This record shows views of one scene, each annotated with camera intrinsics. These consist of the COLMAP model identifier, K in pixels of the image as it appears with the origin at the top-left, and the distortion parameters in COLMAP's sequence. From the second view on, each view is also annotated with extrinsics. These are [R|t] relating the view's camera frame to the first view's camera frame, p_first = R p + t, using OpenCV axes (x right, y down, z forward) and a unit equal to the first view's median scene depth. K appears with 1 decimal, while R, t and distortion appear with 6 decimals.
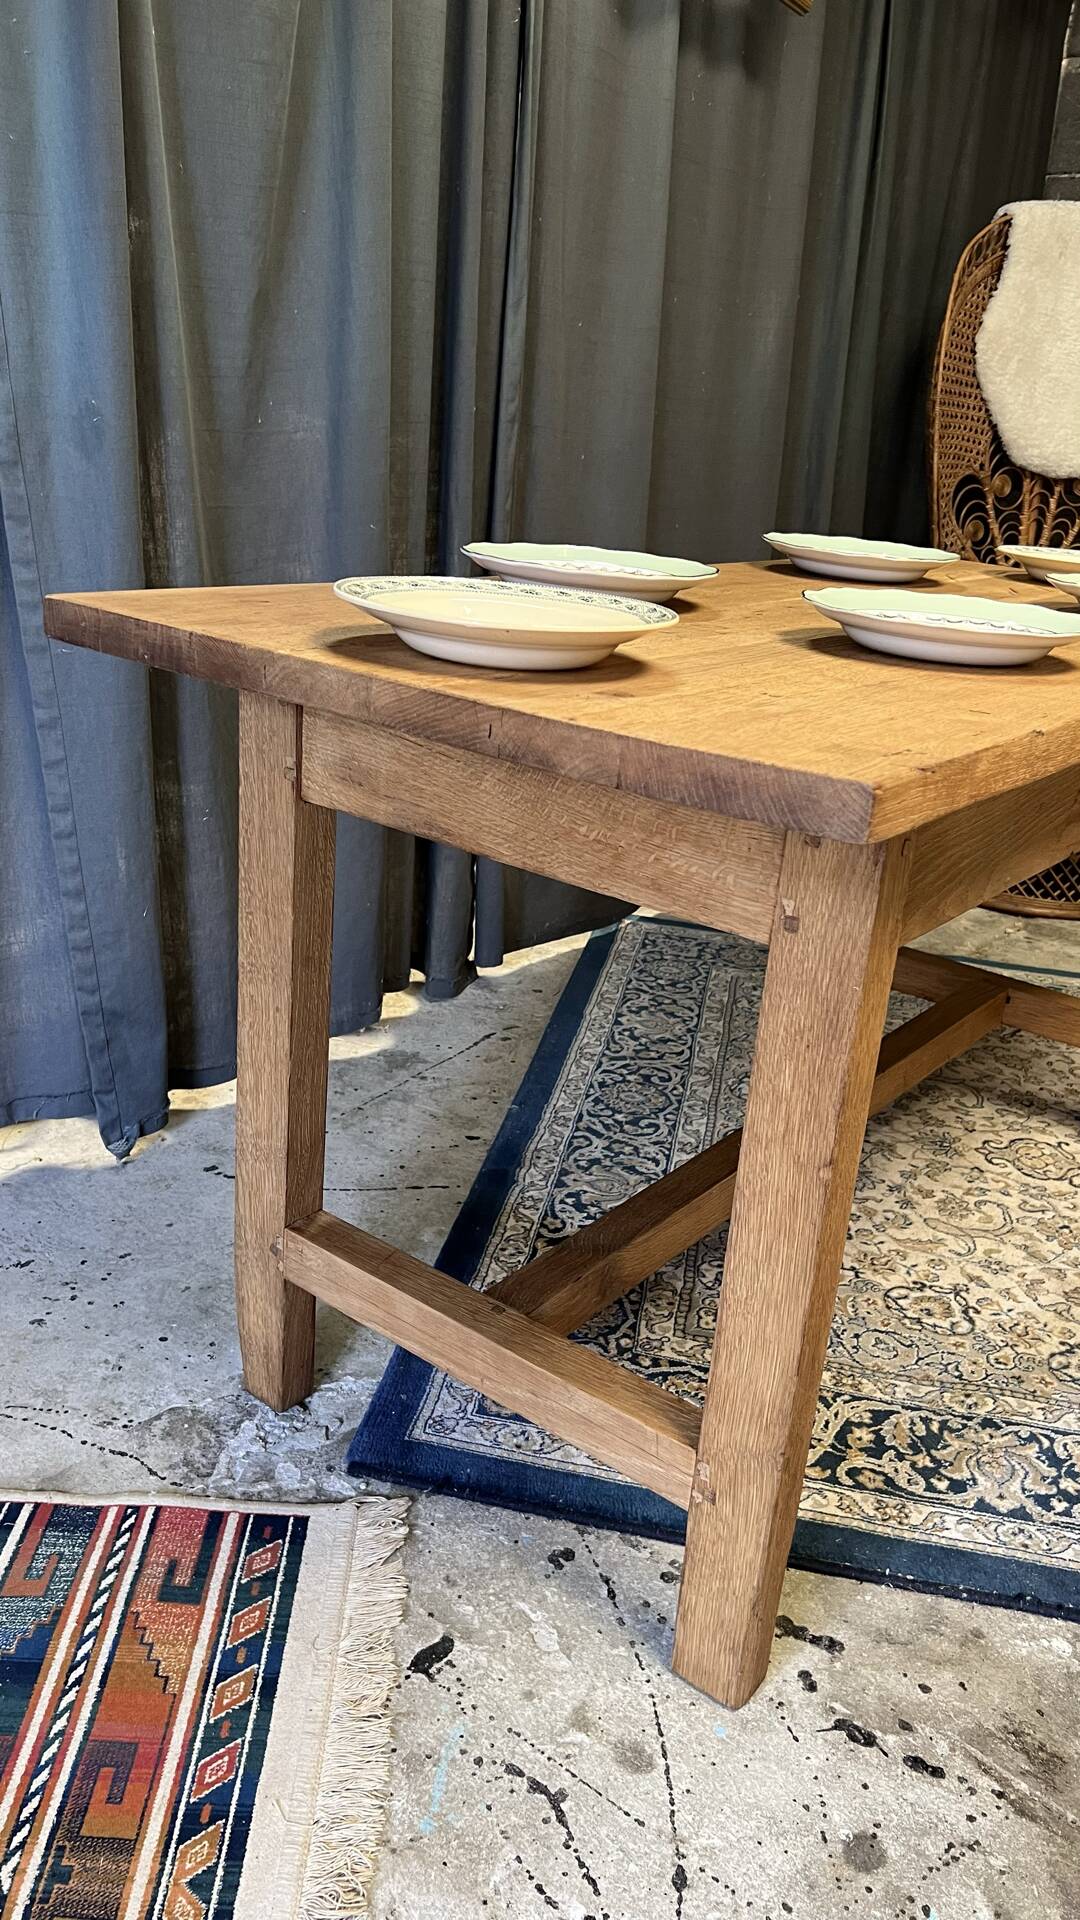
lens RADIAL K [[1456.5, 0, 543.7], [0, 1456.5, 962.0], [0, 0, 1]] dist [0.035902, -0.035004]
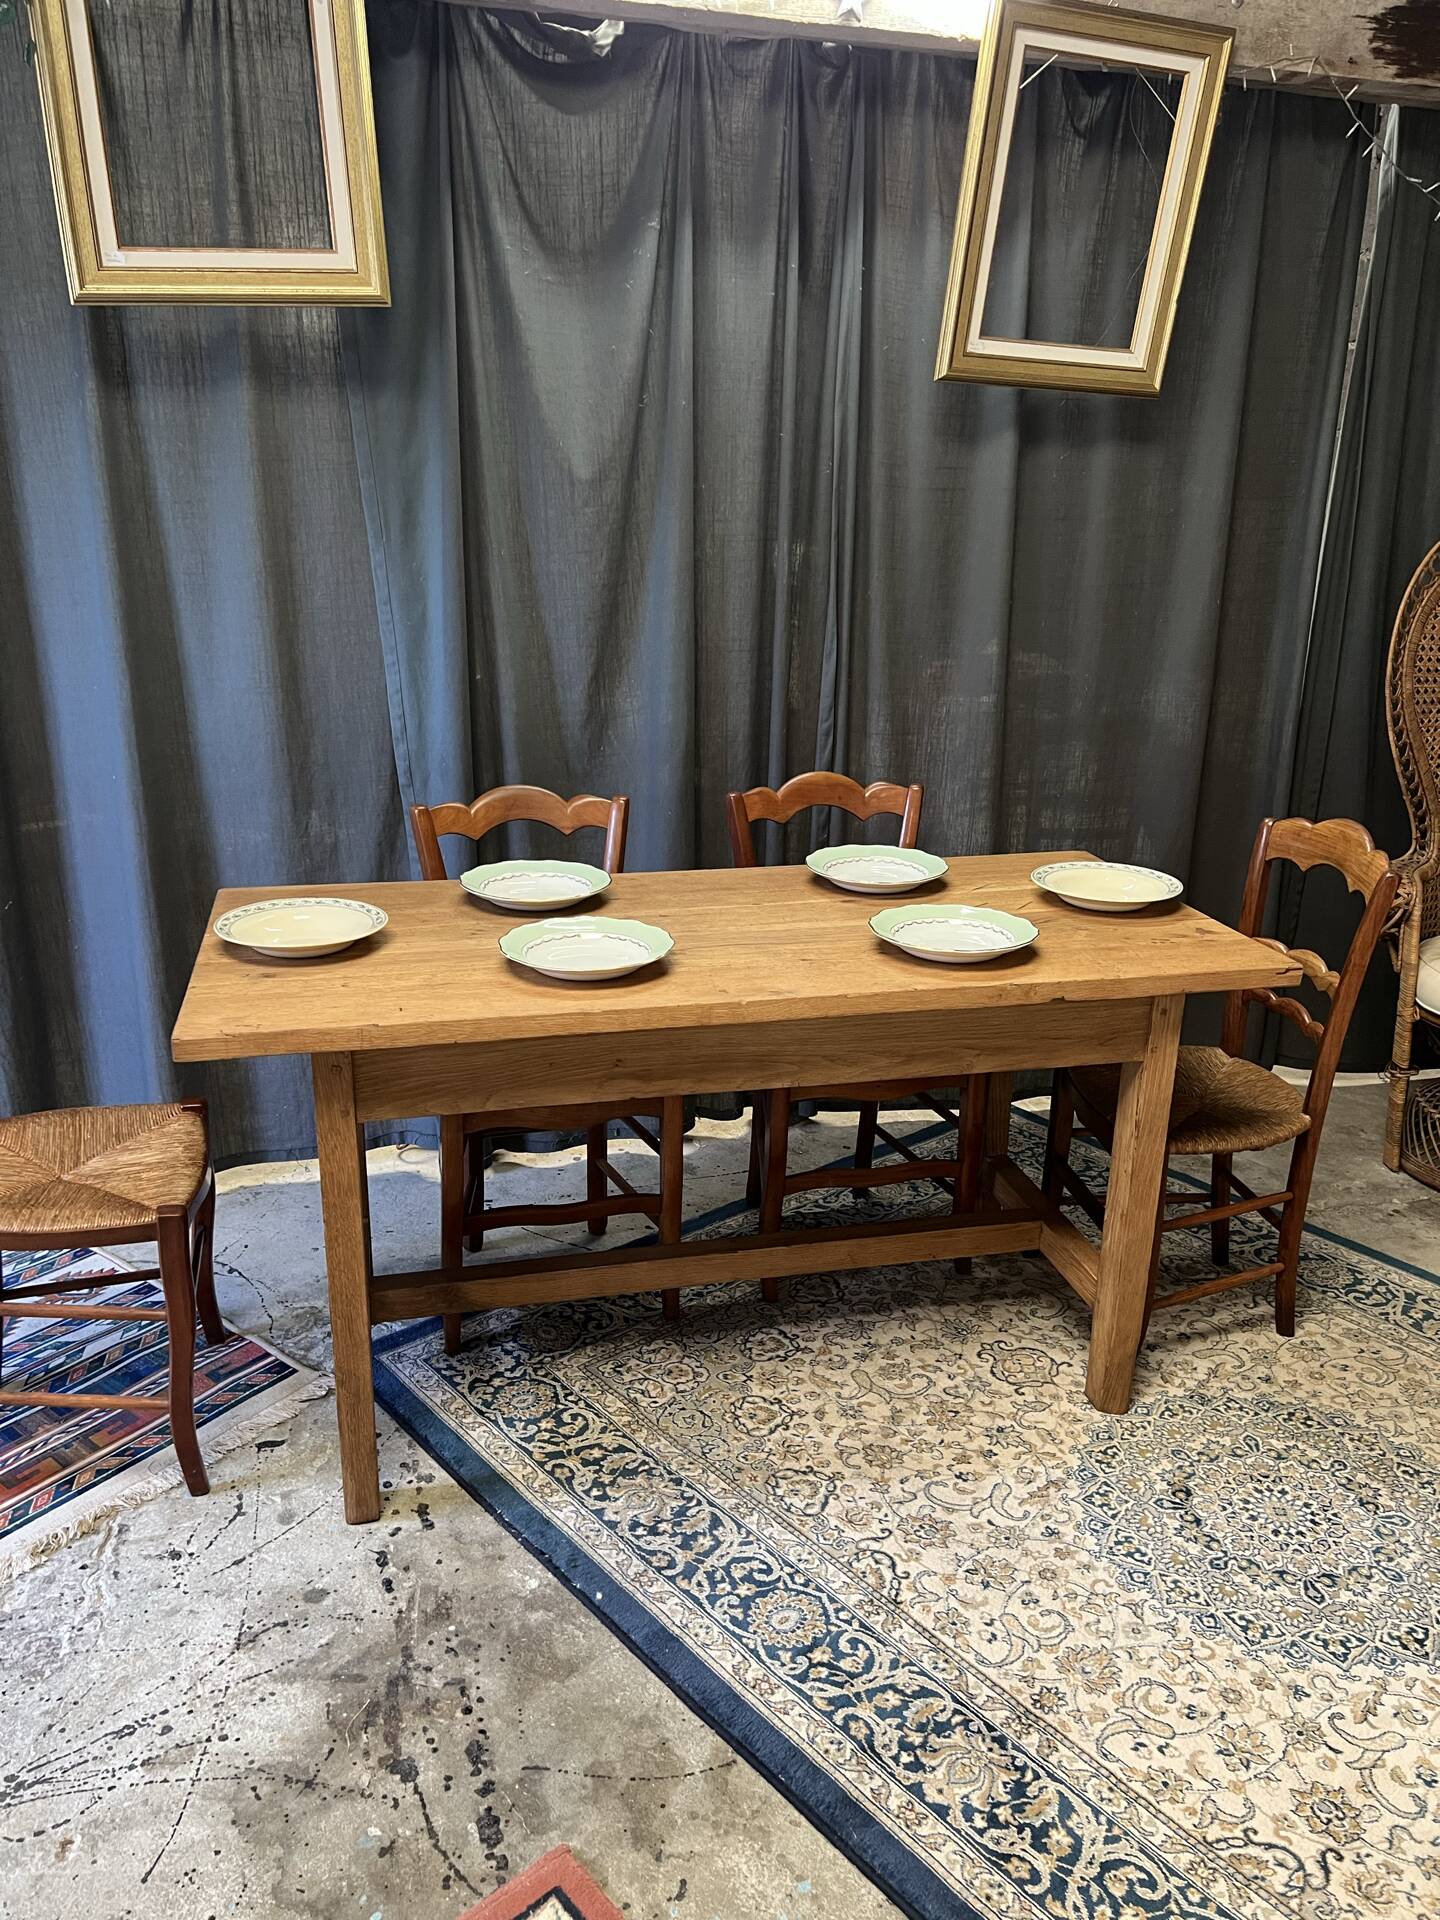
lens RADIAL K [[1453.7, 0, 719.4], [0, 1453.7, 961.0], [0, 0, 1]] dist [0.037498, -0.041428]
pose [[0.774041, 0.133942, -0.618805, 1.322554], [-0.179308, 0.983727, -0.011359, -0.209459], [0.607214, 0.119749, 0.785463, -0.201386]]
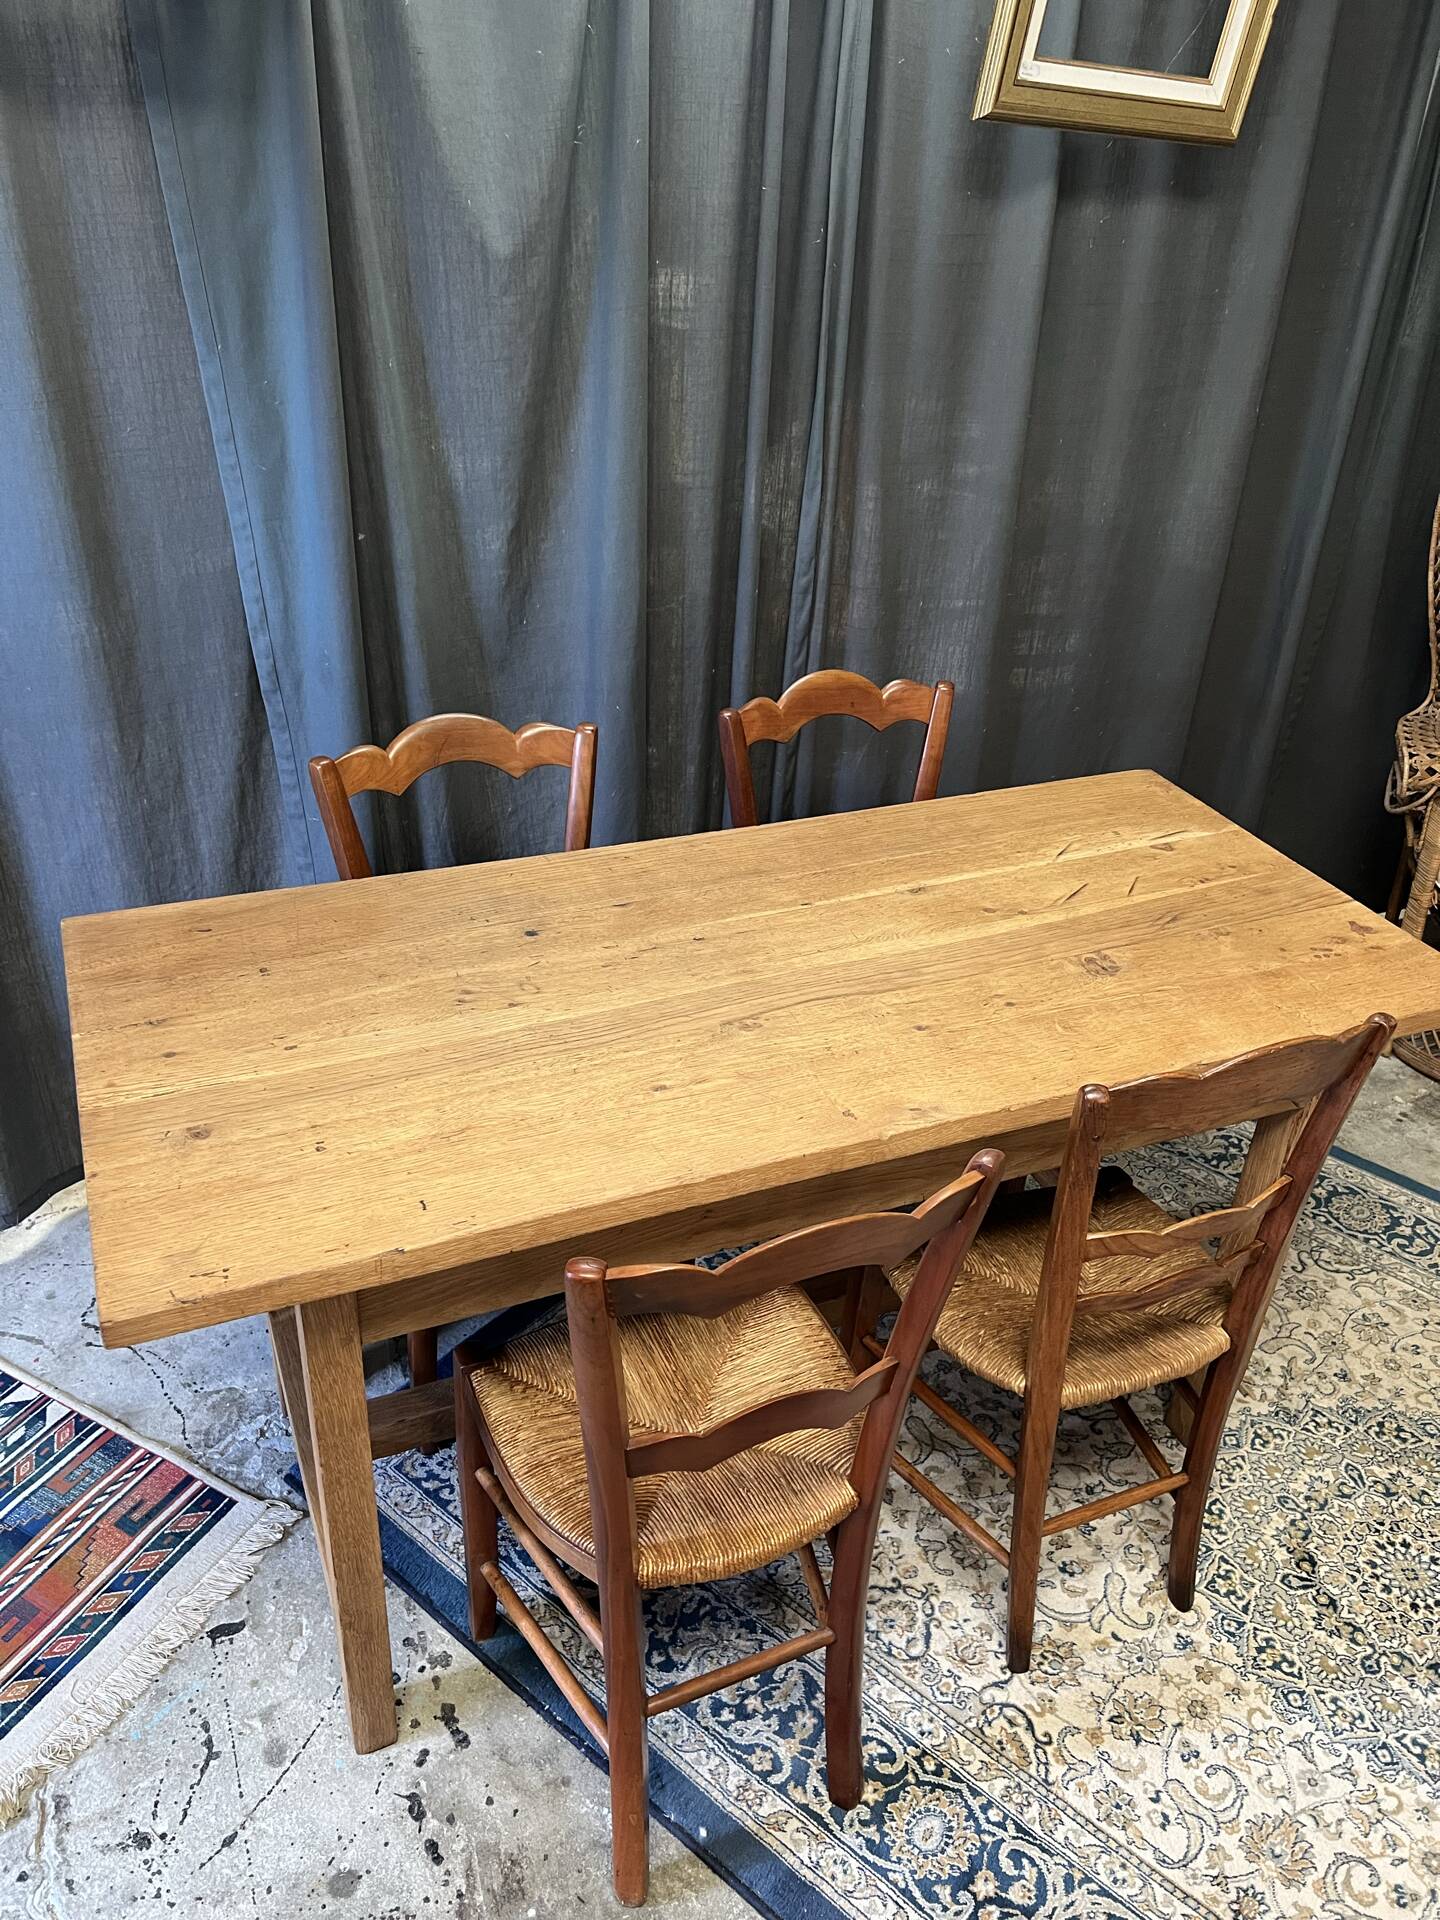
lens RADIAL K [[1453.7, 0, 727.2], [0, 1453.7, 968.2], [0, 0, 1]] dist [0.037498, -0.041428]
pose [[0.873565, 0.224545, -0.431816, 0.780647], [-0.157575, 0.969912, 0.185580, -0.492400], [0.460494, -0.094073, 0.882664, -0.029486]]
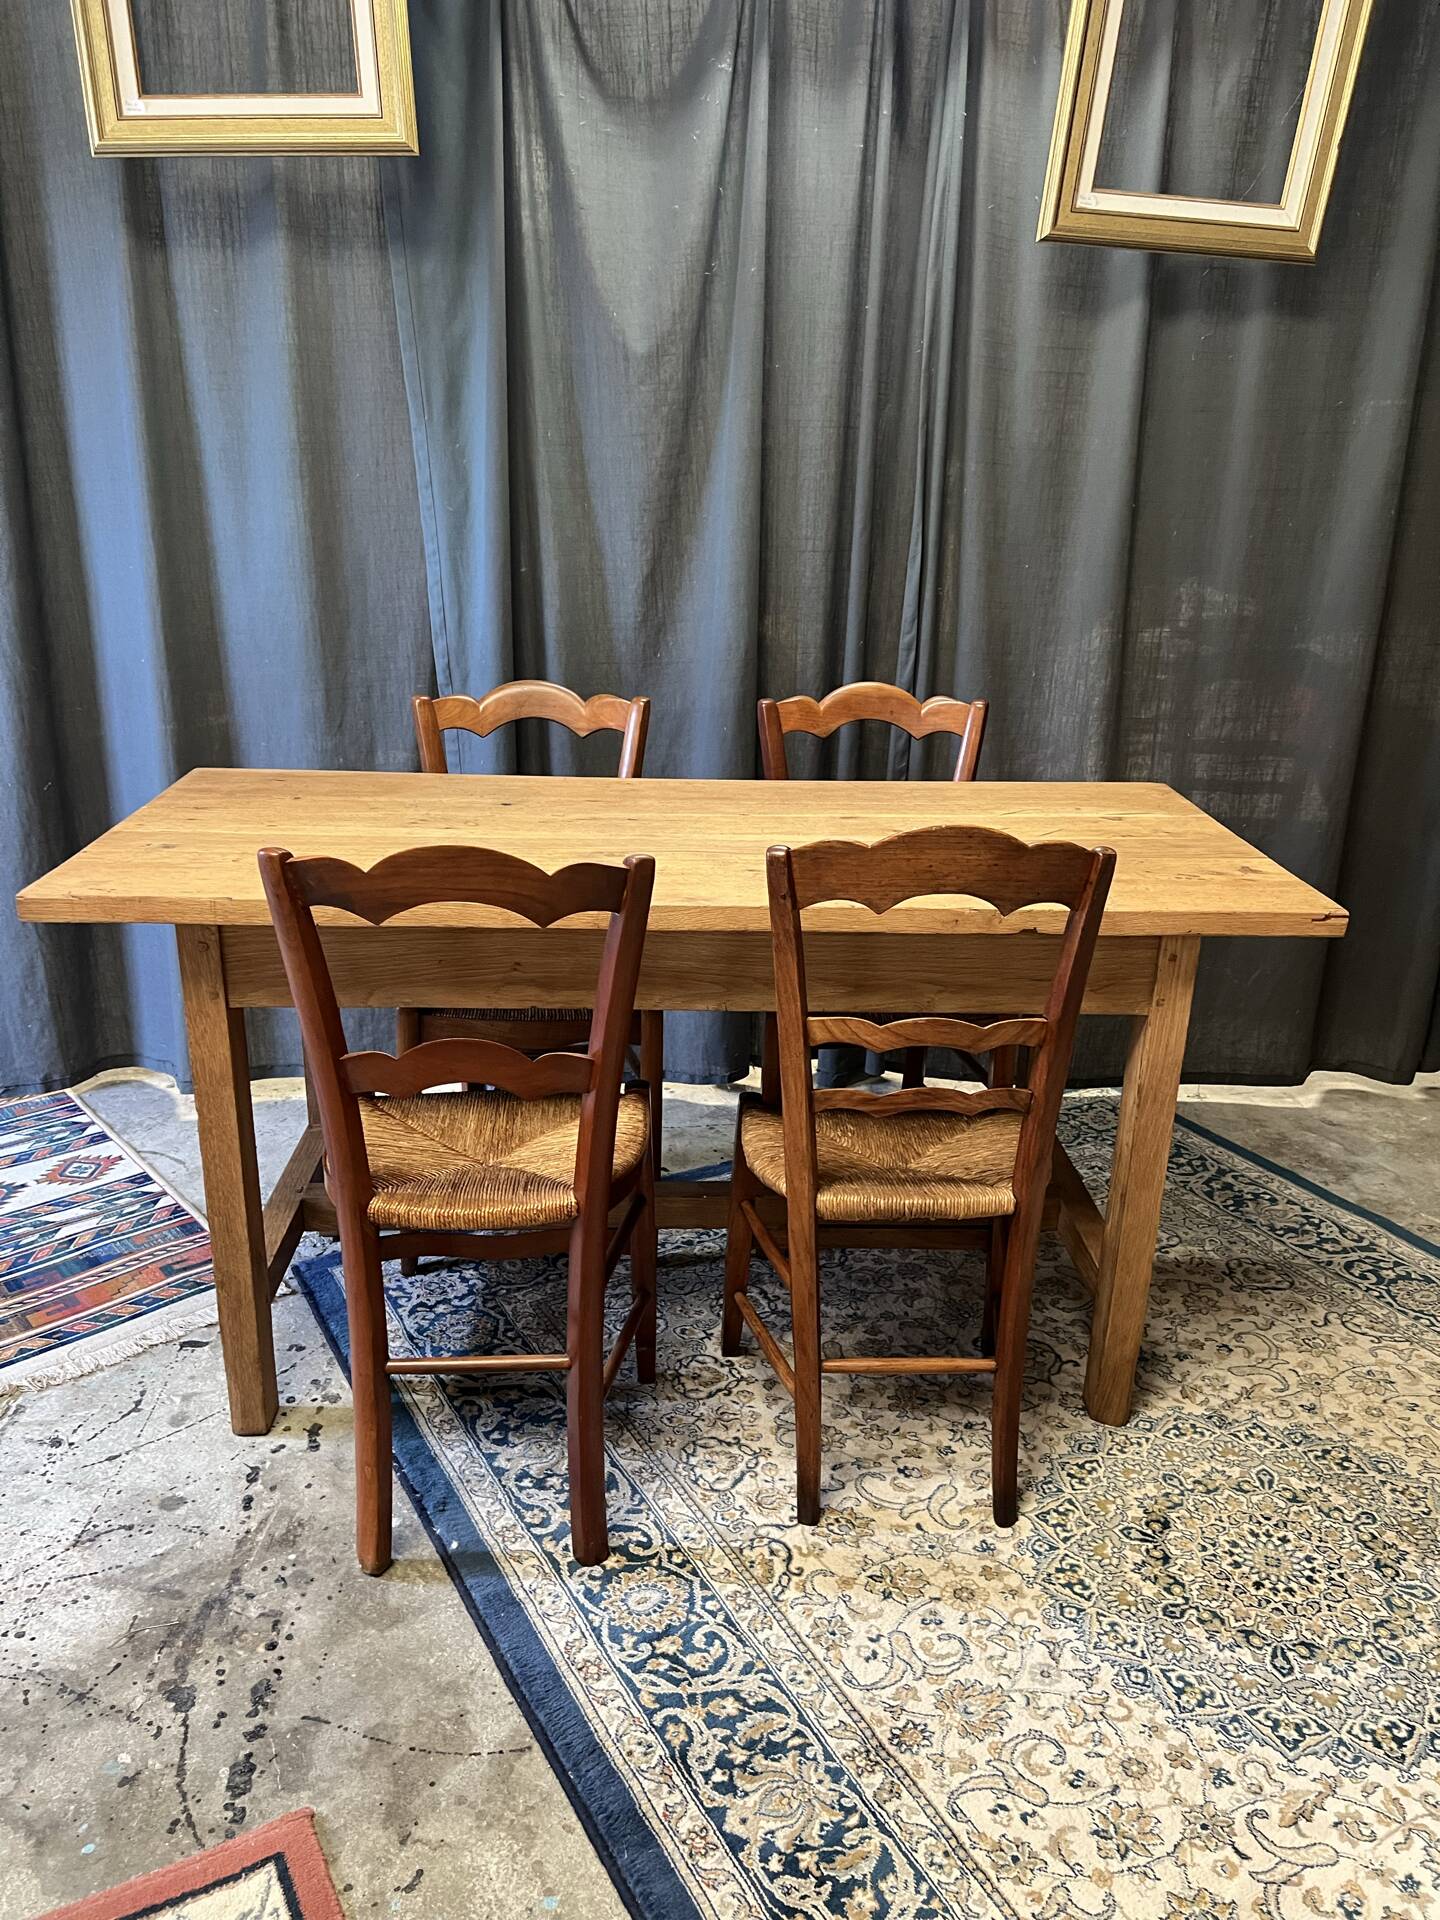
lens RADIAL K [[1453.7, 0, 733.9], [0, 1453.7, 968.9], [0, 0, 1]] dist [0.037498, -0.041428]
pose [[0.643055, 0.199343, -0.739421, 1.455932], [-0.244995, 0.968336, 0.047991, -0.215273], [0.725574, 0.150294, 0.671531, 0.163603]]
